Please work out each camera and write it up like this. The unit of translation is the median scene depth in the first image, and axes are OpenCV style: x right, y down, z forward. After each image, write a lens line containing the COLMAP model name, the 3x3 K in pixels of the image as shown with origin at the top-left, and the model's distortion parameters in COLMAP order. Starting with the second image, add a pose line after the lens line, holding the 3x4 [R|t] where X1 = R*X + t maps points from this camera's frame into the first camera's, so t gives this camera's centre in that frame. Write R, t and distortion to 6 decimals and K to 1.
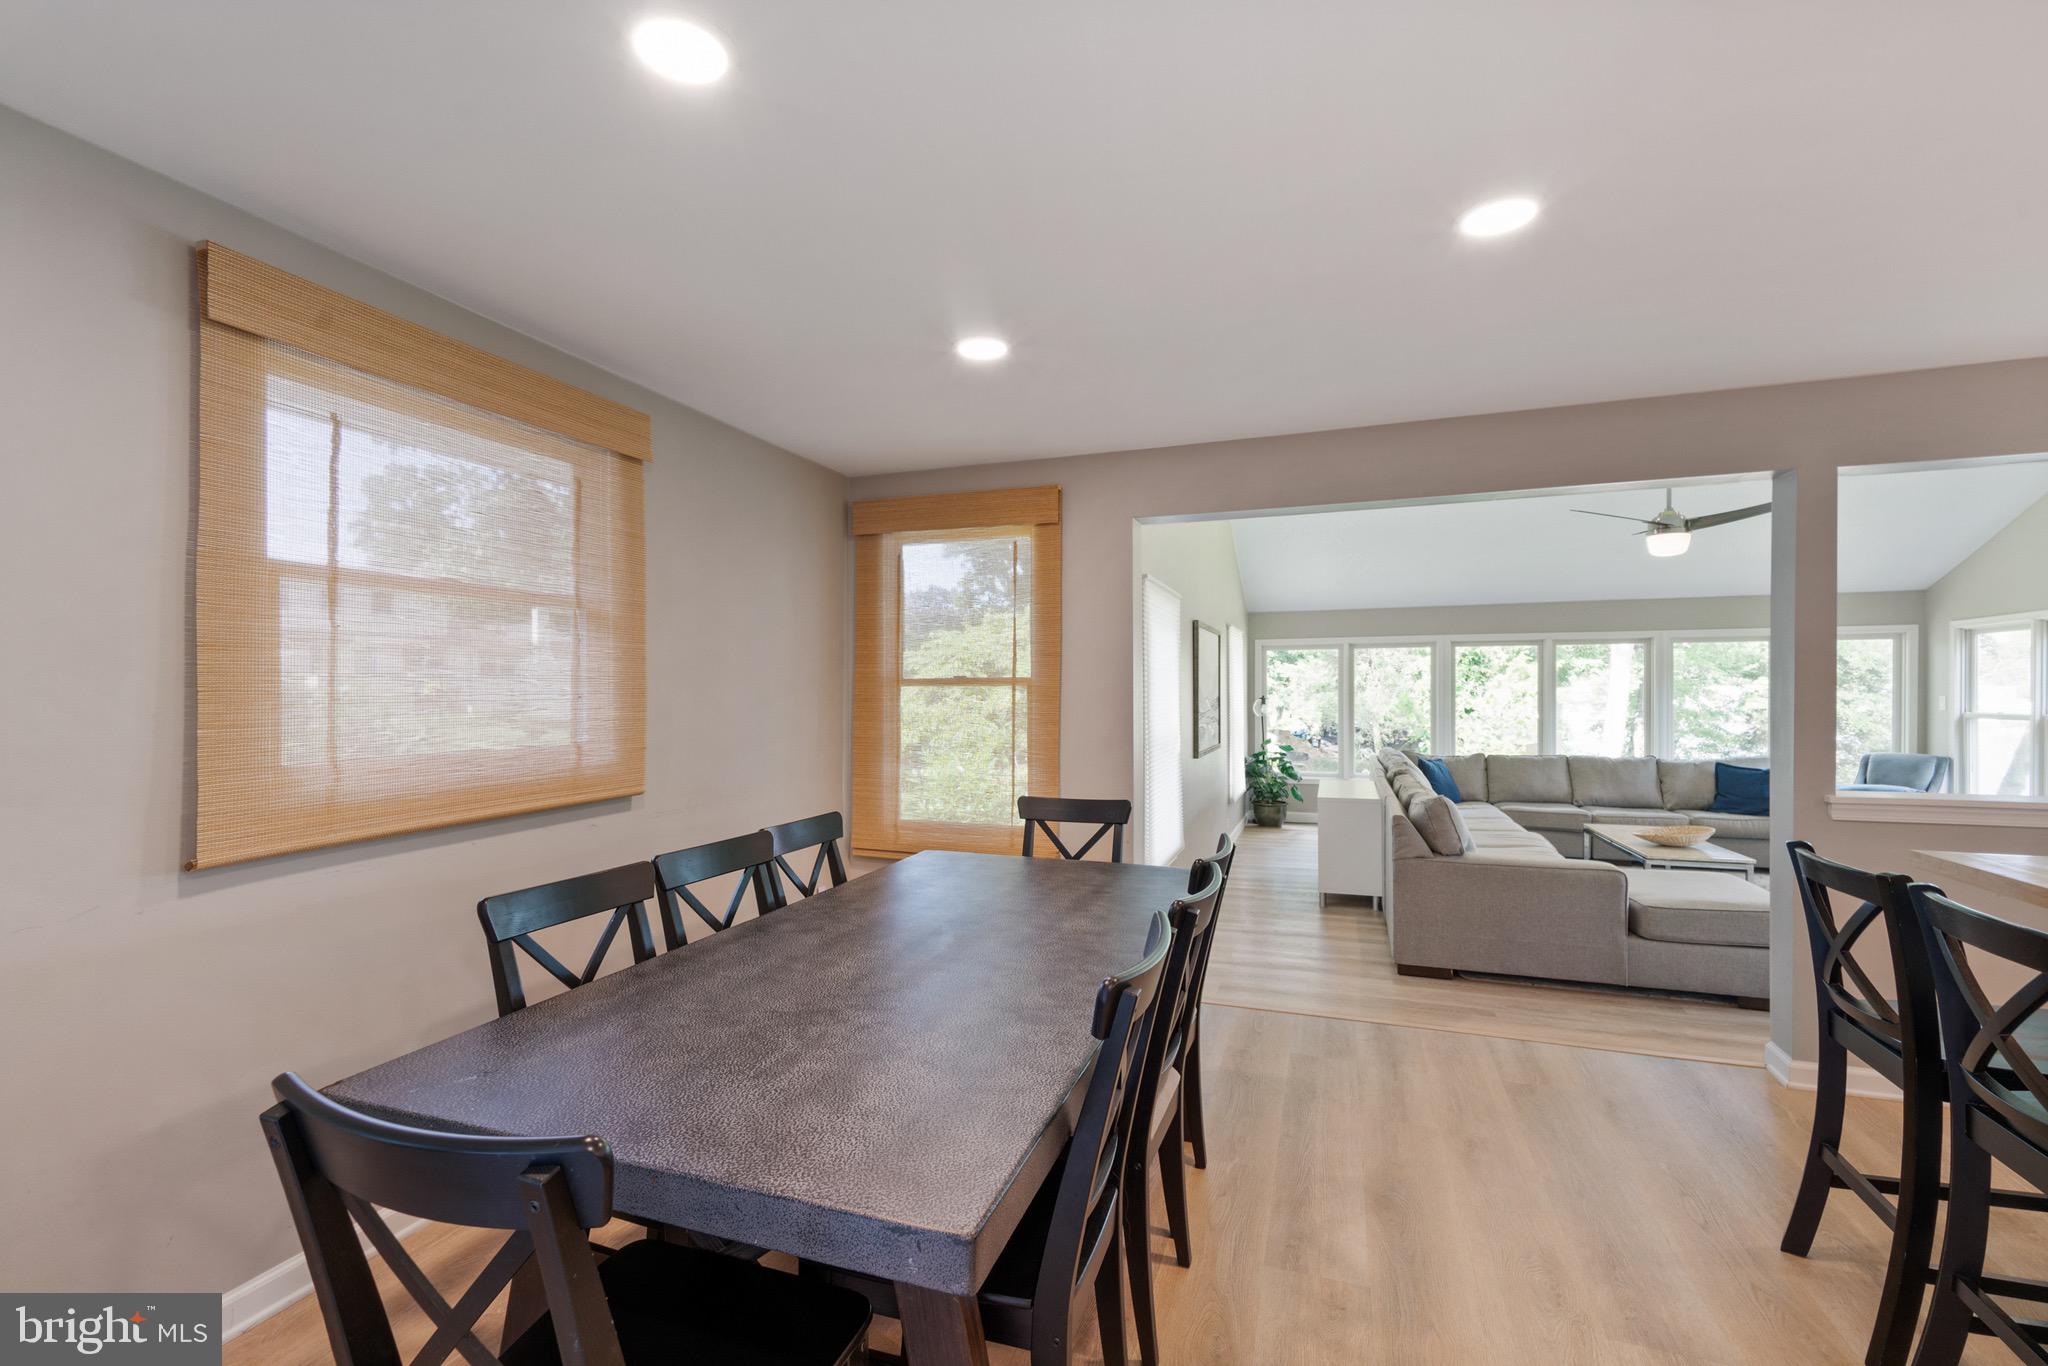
lens RADIAL K [[883.7, 0, 1024.0], [0, 883.7, 683.0], [0, 0, 1]] dist [0.011673, -0.000149]
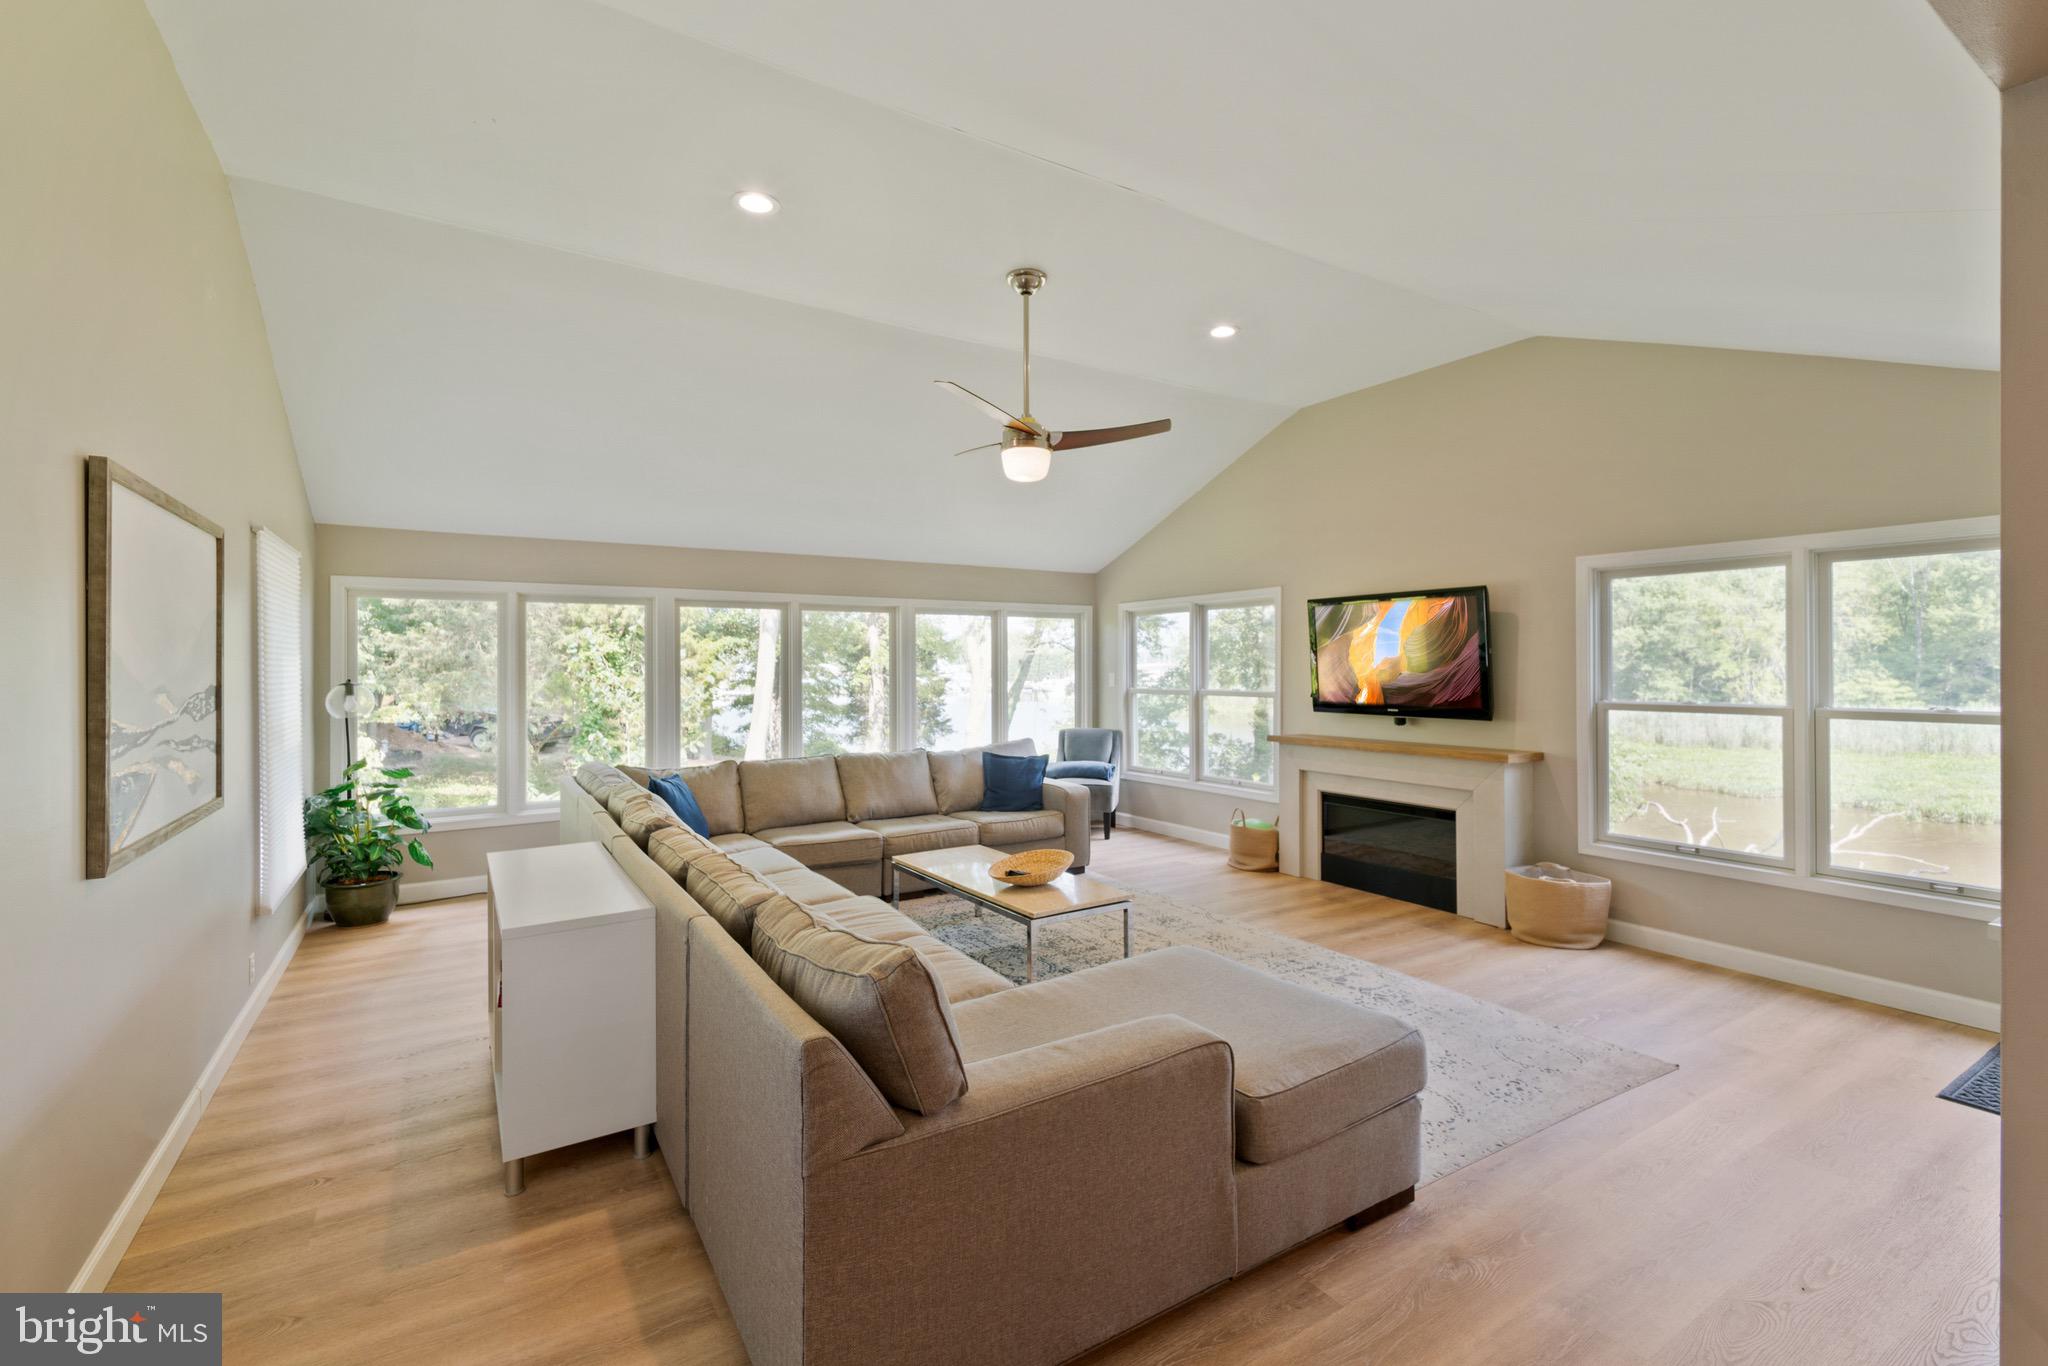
lens RADIAL K [[900.8, 0, 1020.7], [0, 900.8, 667.1], [0, 0, 1]] dist [0.012023, -0.000397]
pose [[0.621937, -0.000543, 0.783067, 0.110089], [-0.004541, 0.999980, 0.004300, 0.003005], [-0.783054, -0.006230, 0.621922, 0.399414]]
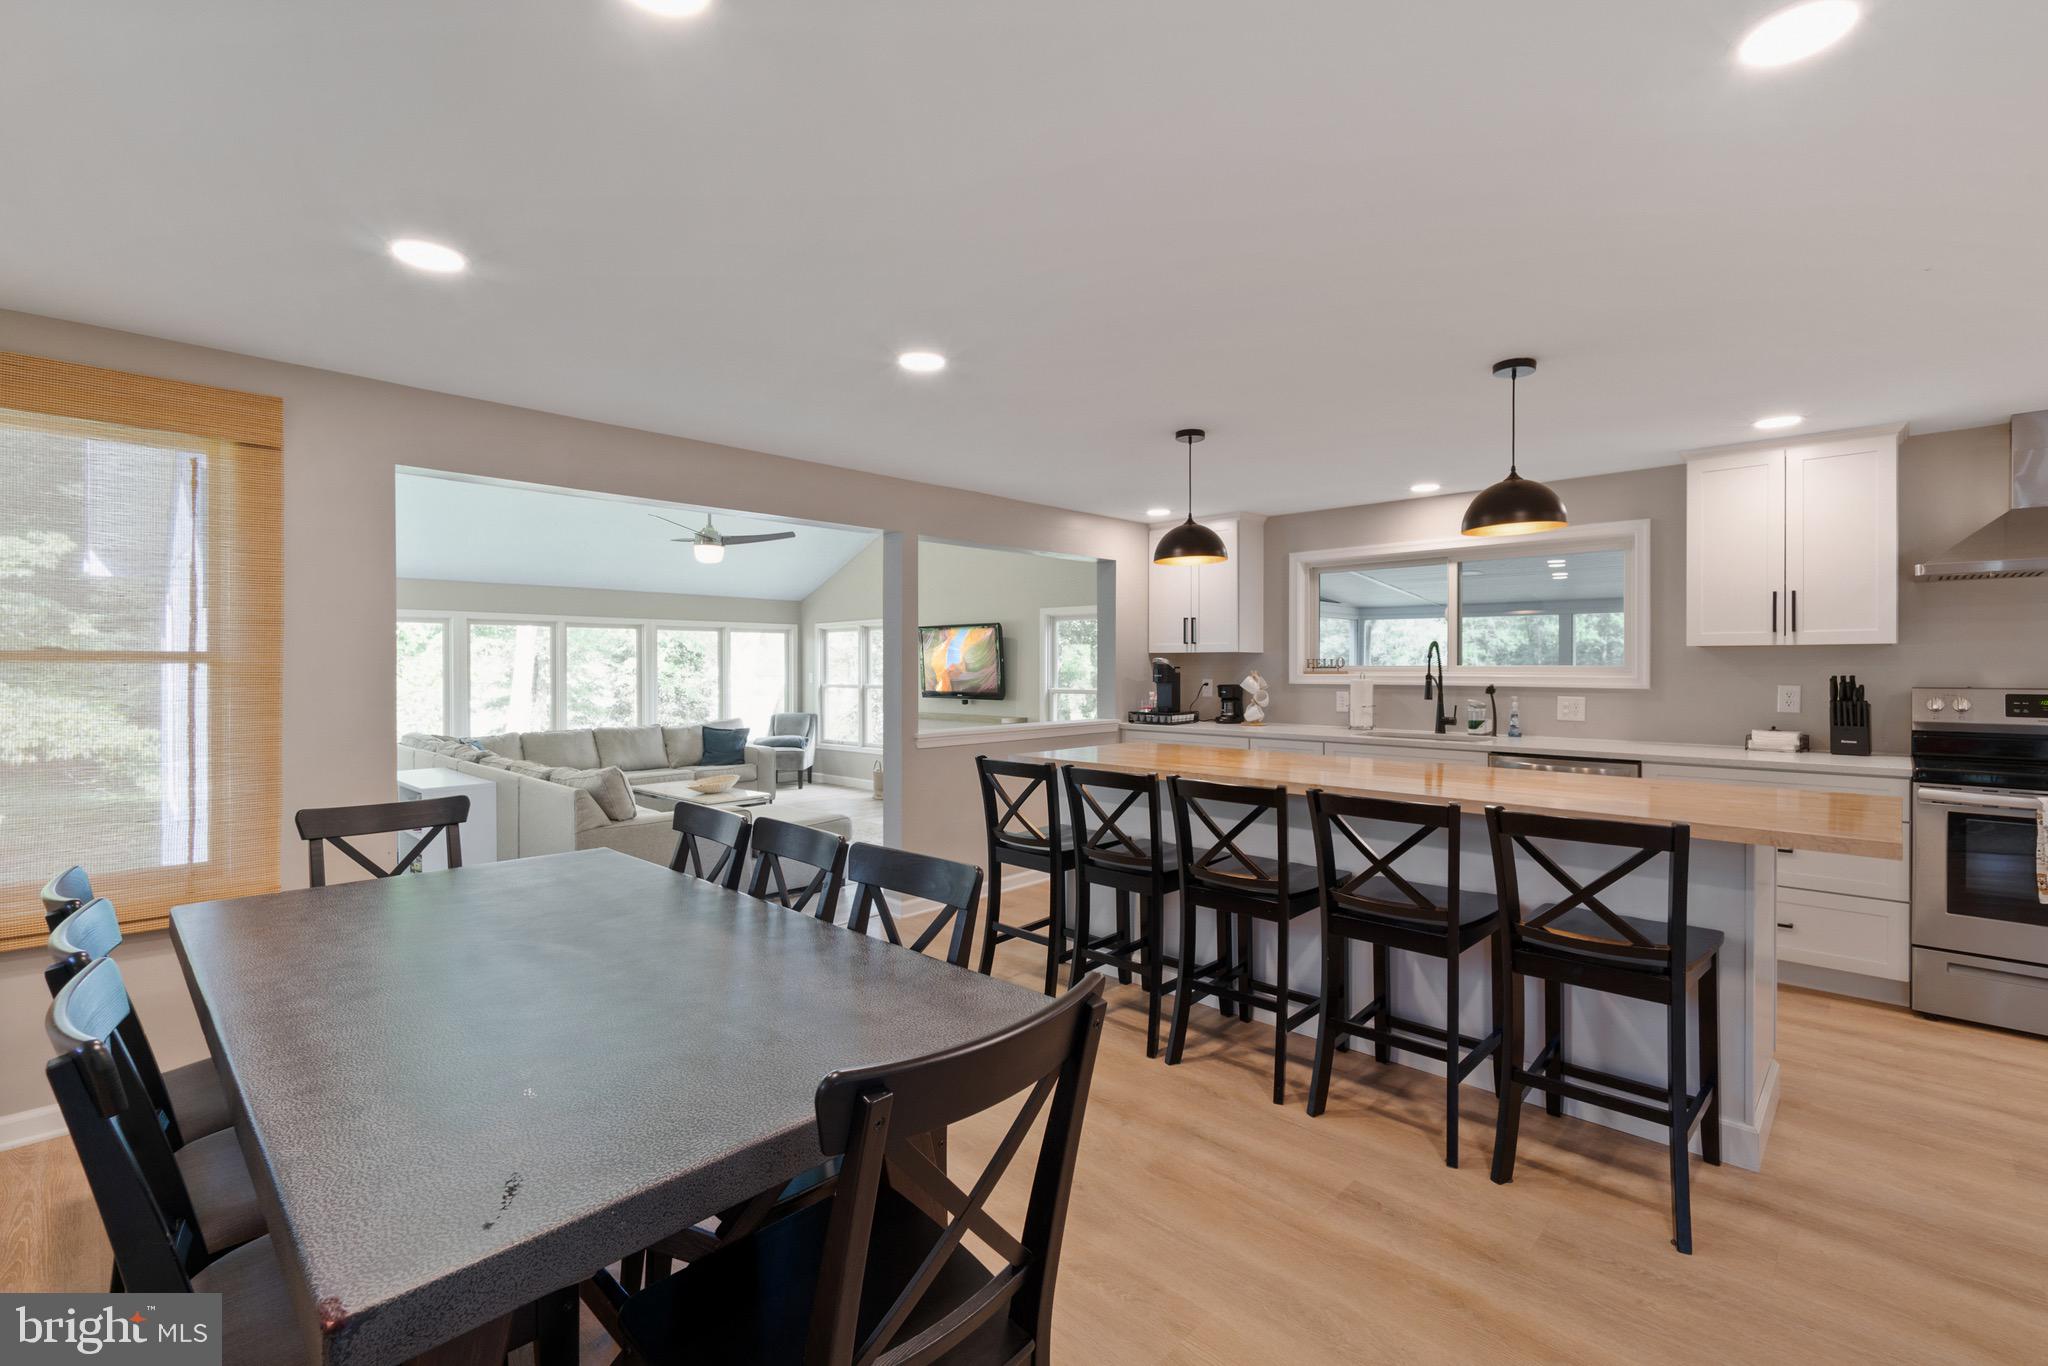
lens RADIAL K [[900.8, 0, 1020.7], [0, 900.8, 667.1], [0, 0, 1]] dist [0.012023, -0.000397]
pose [[0.424729, 0.002028, 0.905318, -0.176727], [-0.007407, 0.999972, 0.001235, -0.000185], [-0.905290, -0.007231, 0.424732, 0.044374]]
